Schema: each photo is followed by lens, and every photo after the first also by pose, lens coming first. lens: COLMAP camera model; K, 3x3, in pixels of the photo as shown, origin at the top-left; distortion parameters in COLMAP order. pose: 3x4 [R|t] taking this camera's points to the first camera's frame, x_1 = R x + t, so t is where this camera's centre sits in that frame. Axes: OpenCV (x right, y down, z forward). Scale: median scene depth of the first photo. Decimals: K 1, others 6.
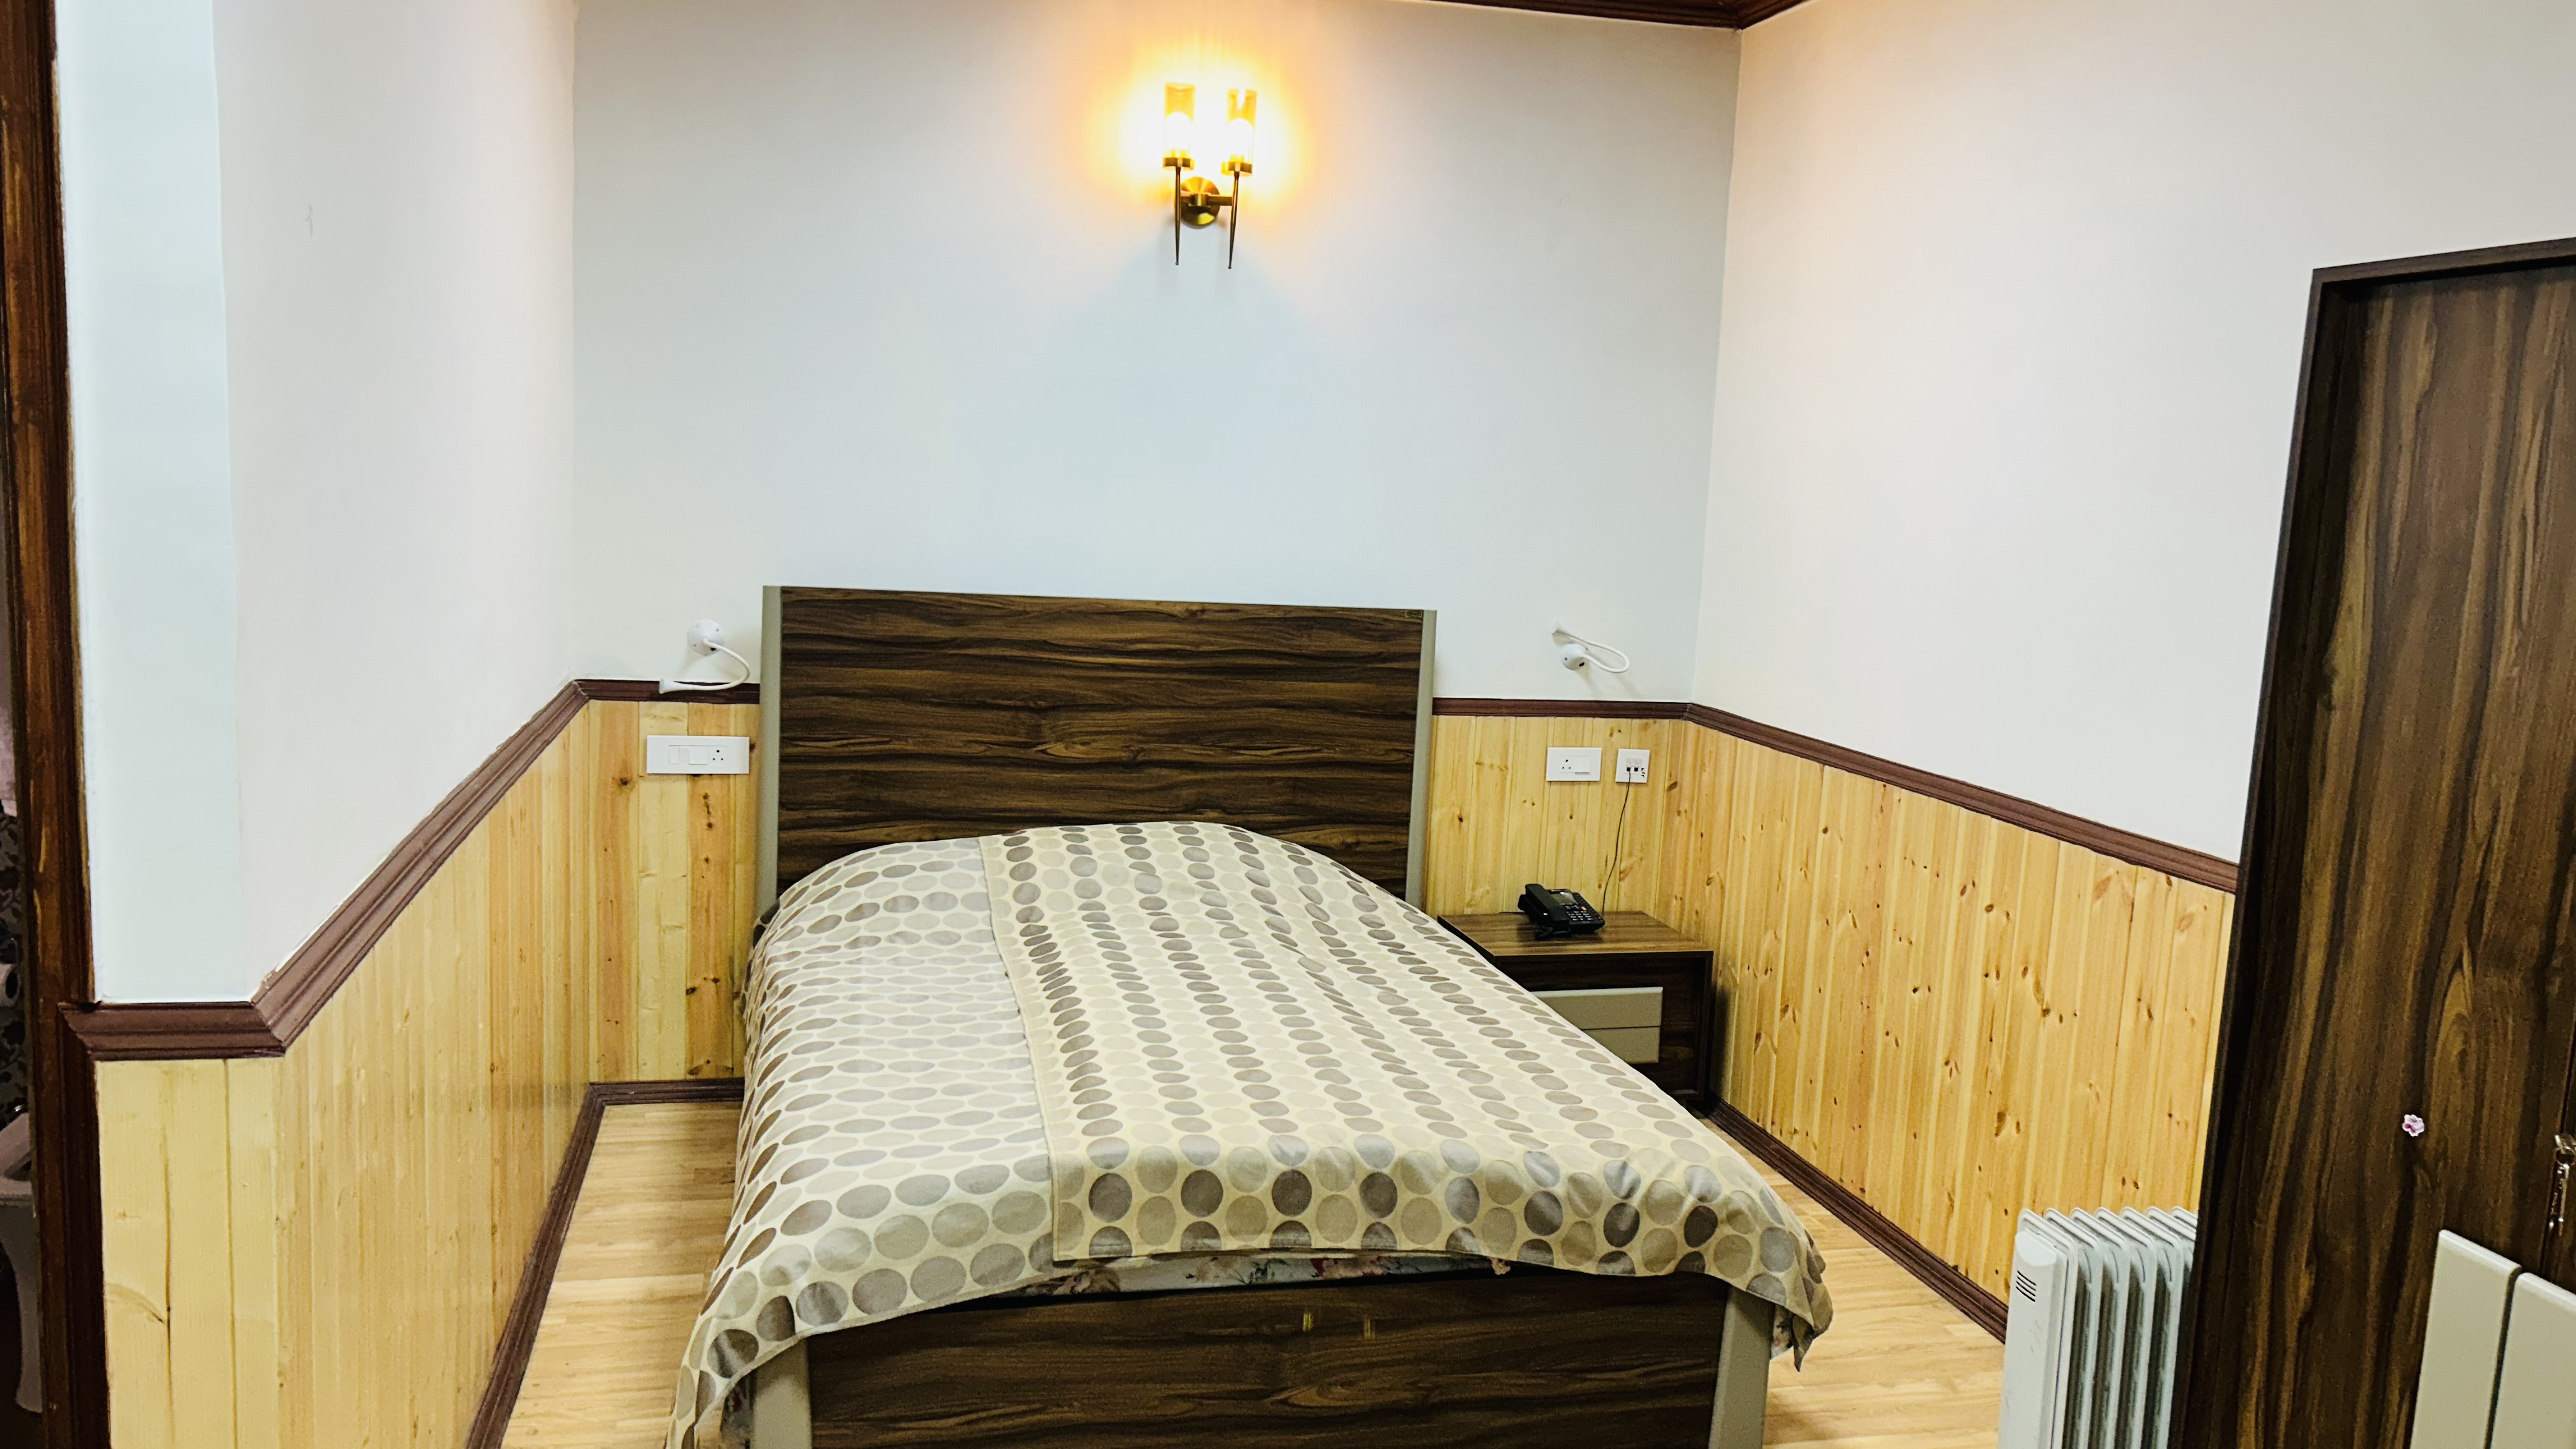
lens RADIAL K [[1929.2, 0, 1276.6], [0, 1929.2, 734.7], [0, 0, 1]] dist [0.069114, -0.075216]
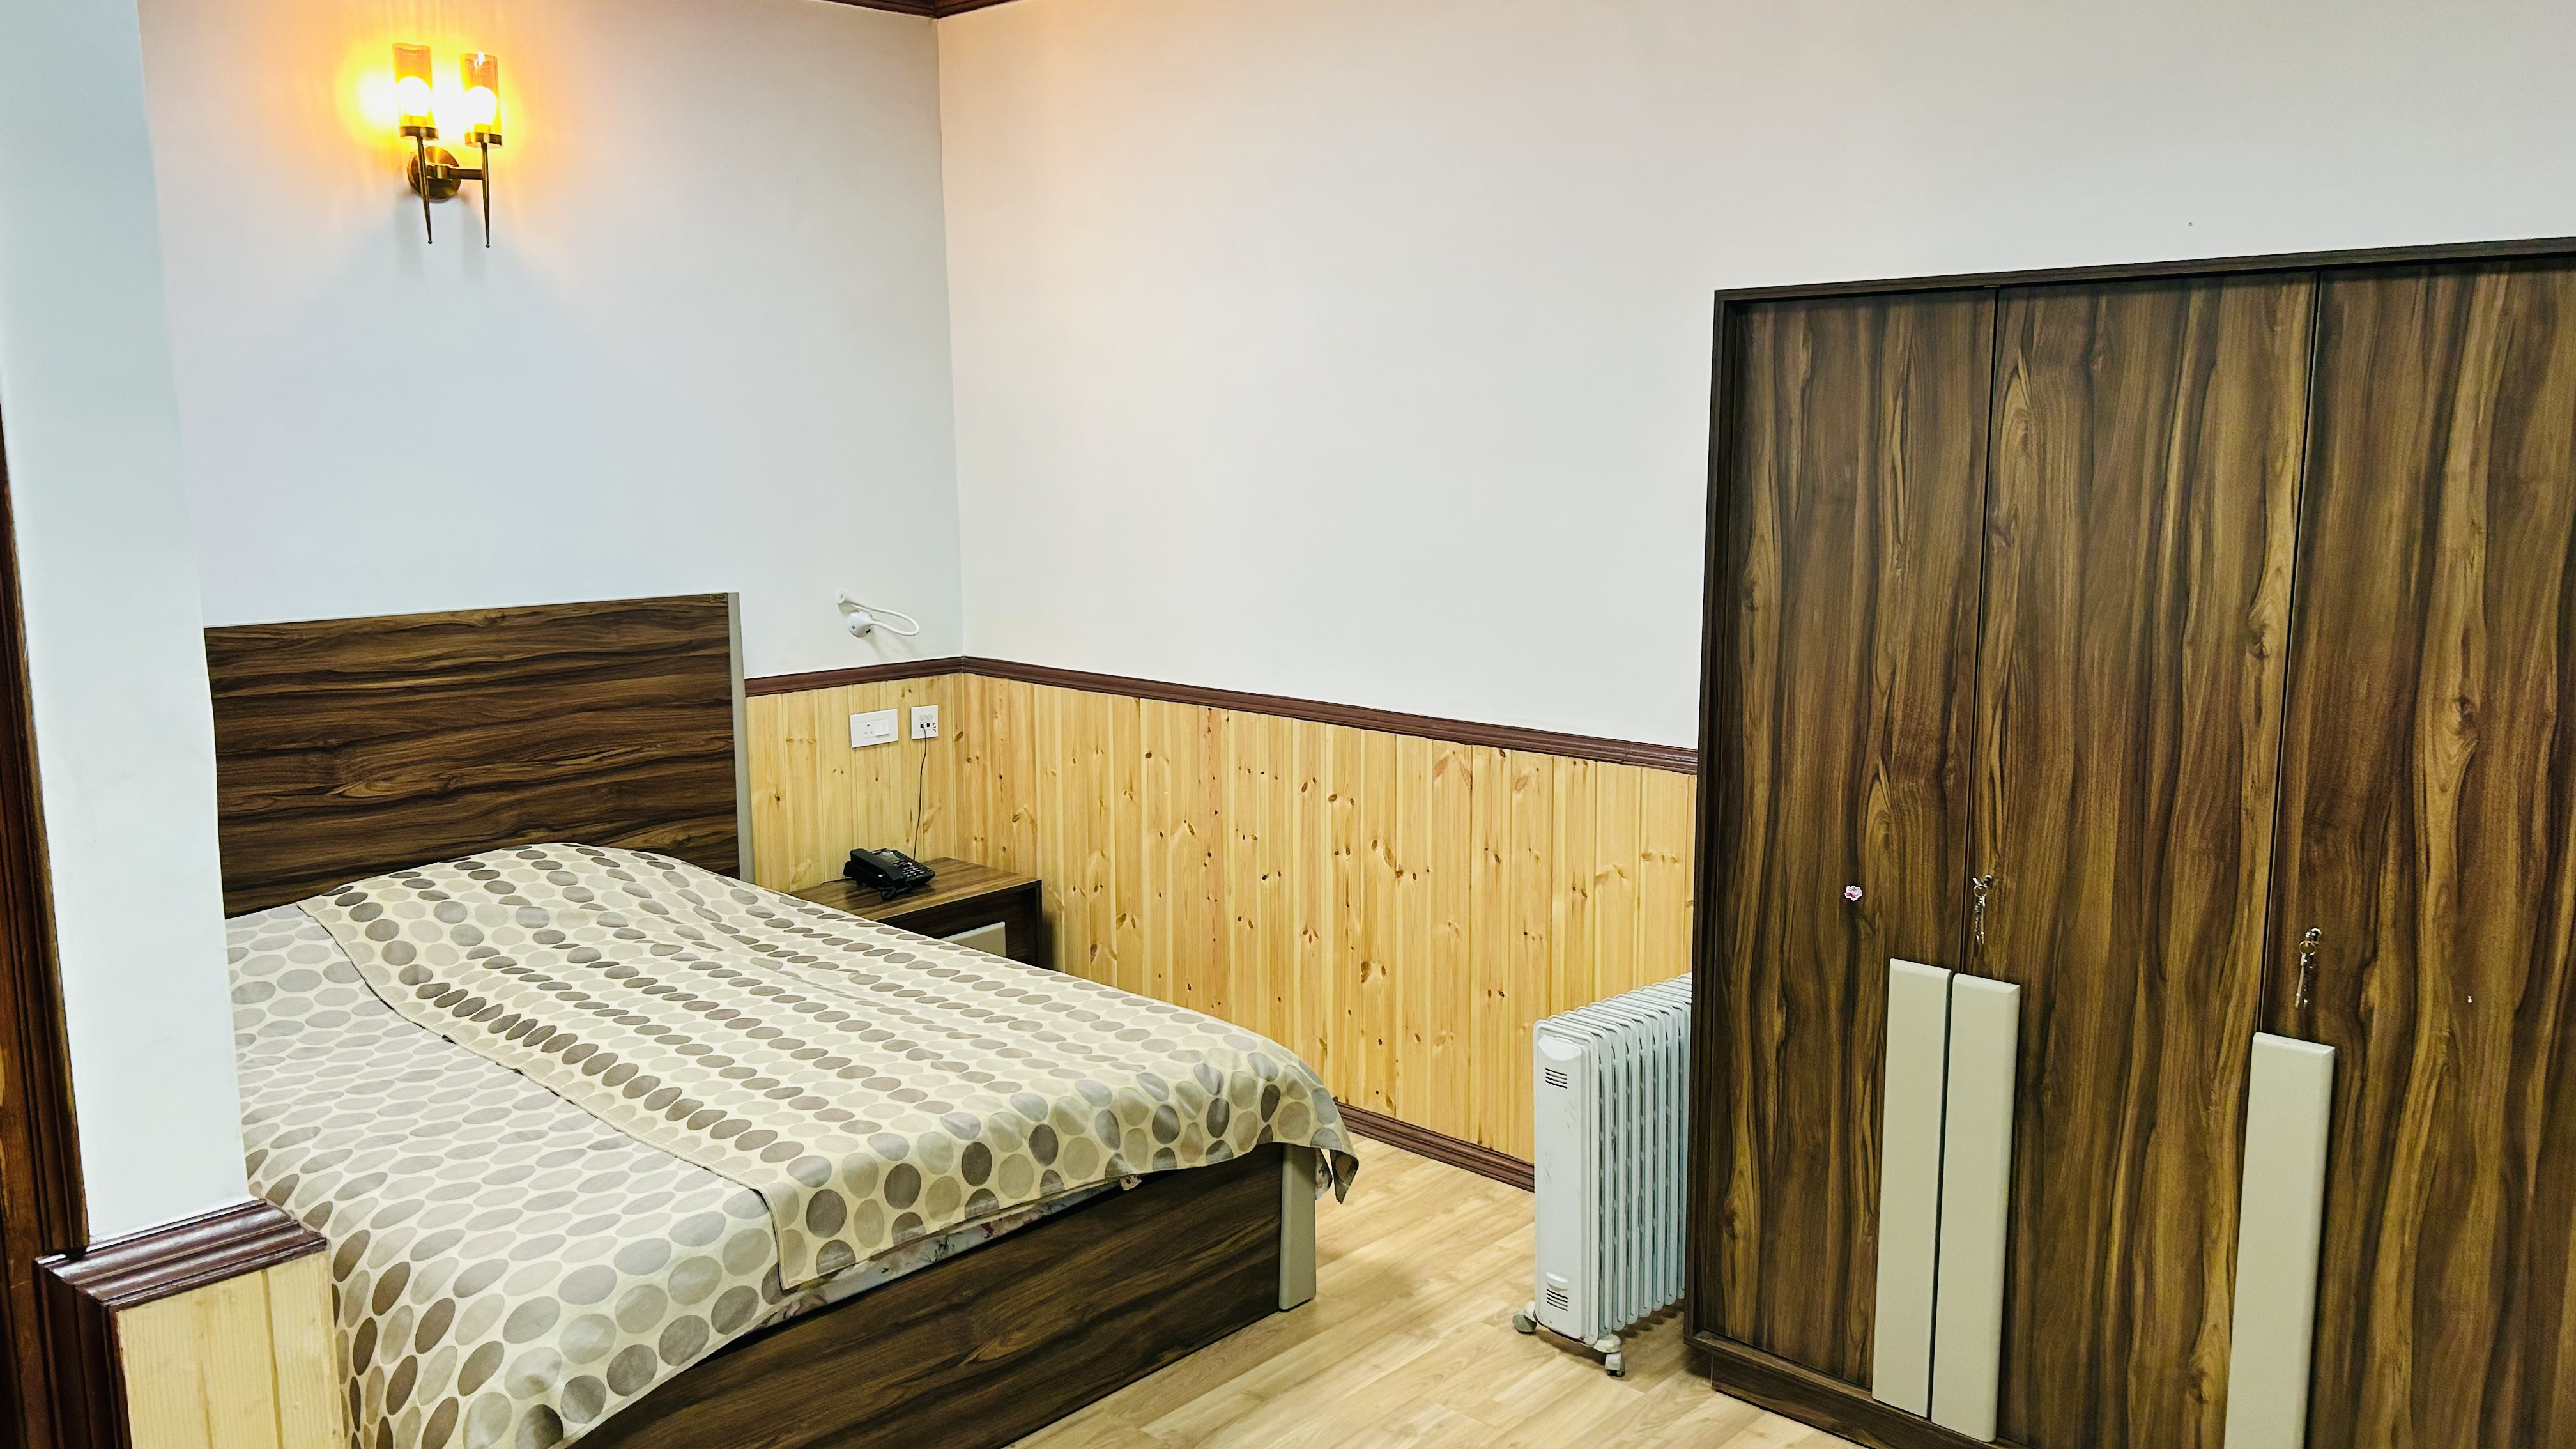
lens RADIAL K [[1929.2, 0, 1288.9], [0, 1929.2, 727.3], [0, 0, 1]] dist [0.069114, -0.075216]
pose [[0.833813, -0.136372, 0.534937, -0.285773], [0.119468, 0.990620, 0.066324, -0.036199], [-0.538964, 0.008606, 0.842285, 0.012506]]
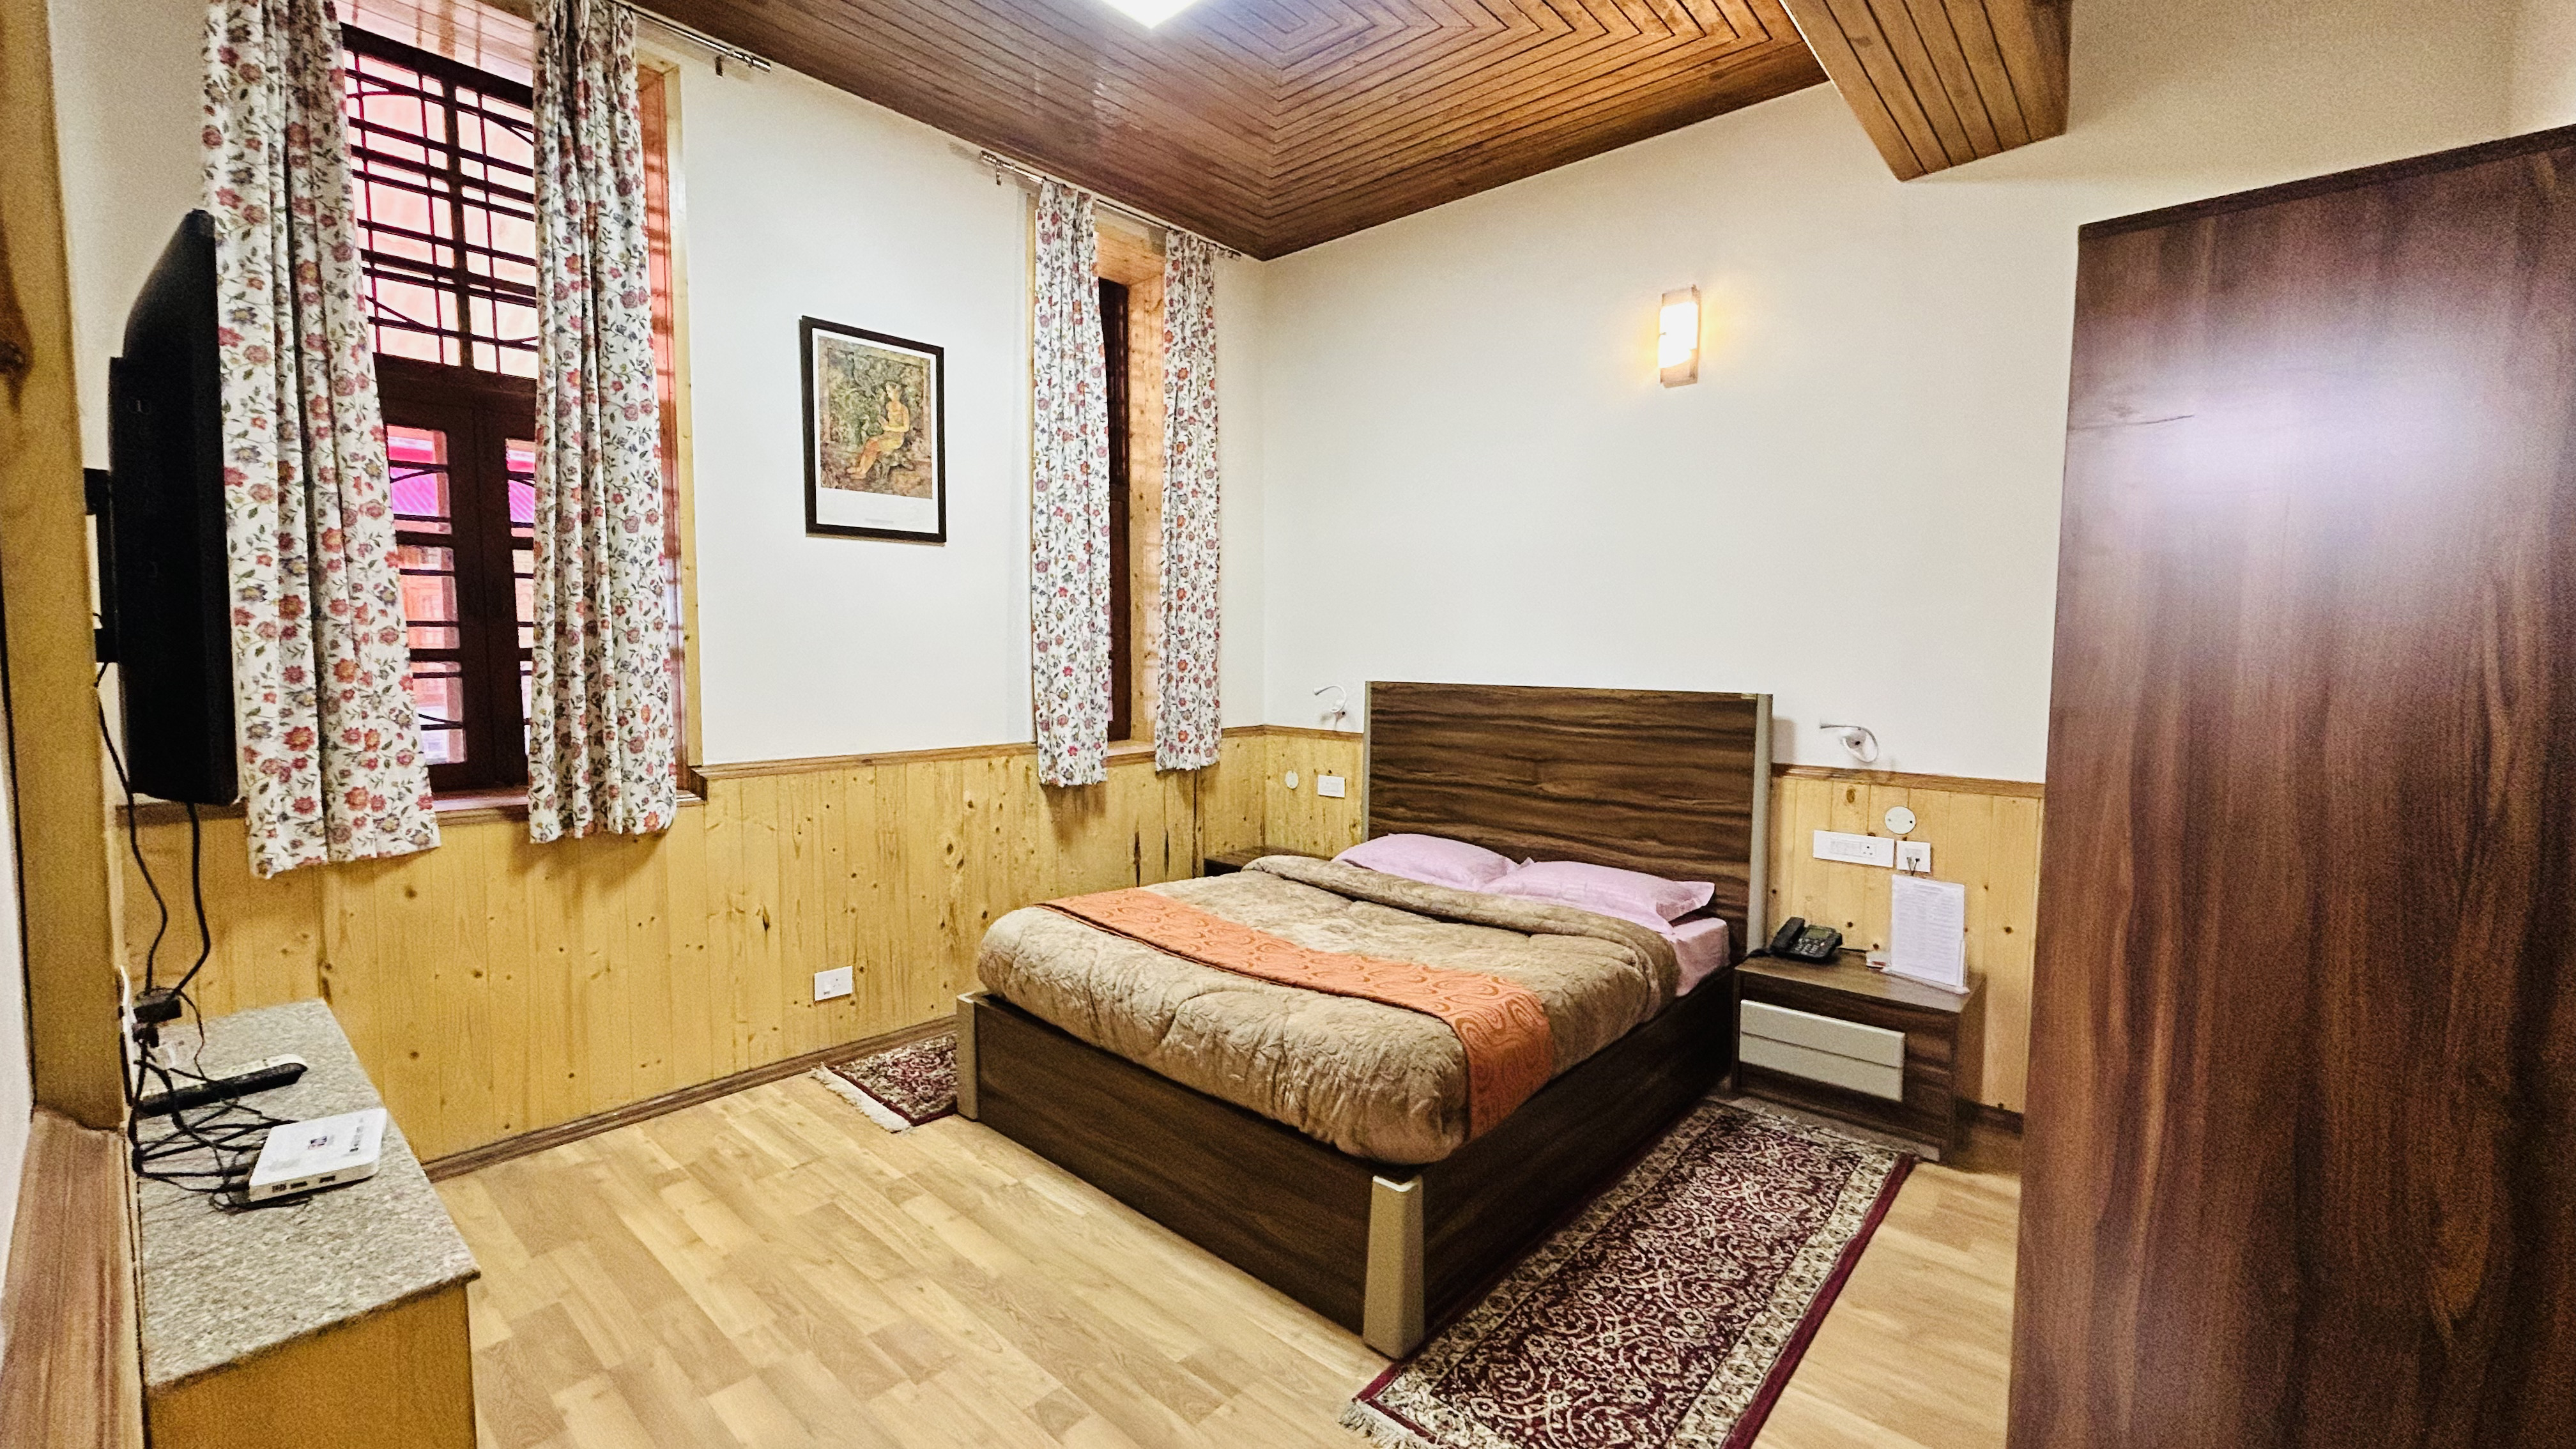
lens RADIAL K [[1043.5, 0, 1301.3], [0, 1043.5, 712.8], [0, 0, 1]] dist [-0.000944, 0.001228]
pose [[0.573510, 0.007691, -0.819162, 0.552854], [-0.071783, 0.996581, -0.040900, -0.004383], [0.816047, 0.082259, 0.572102, 0.443567]]
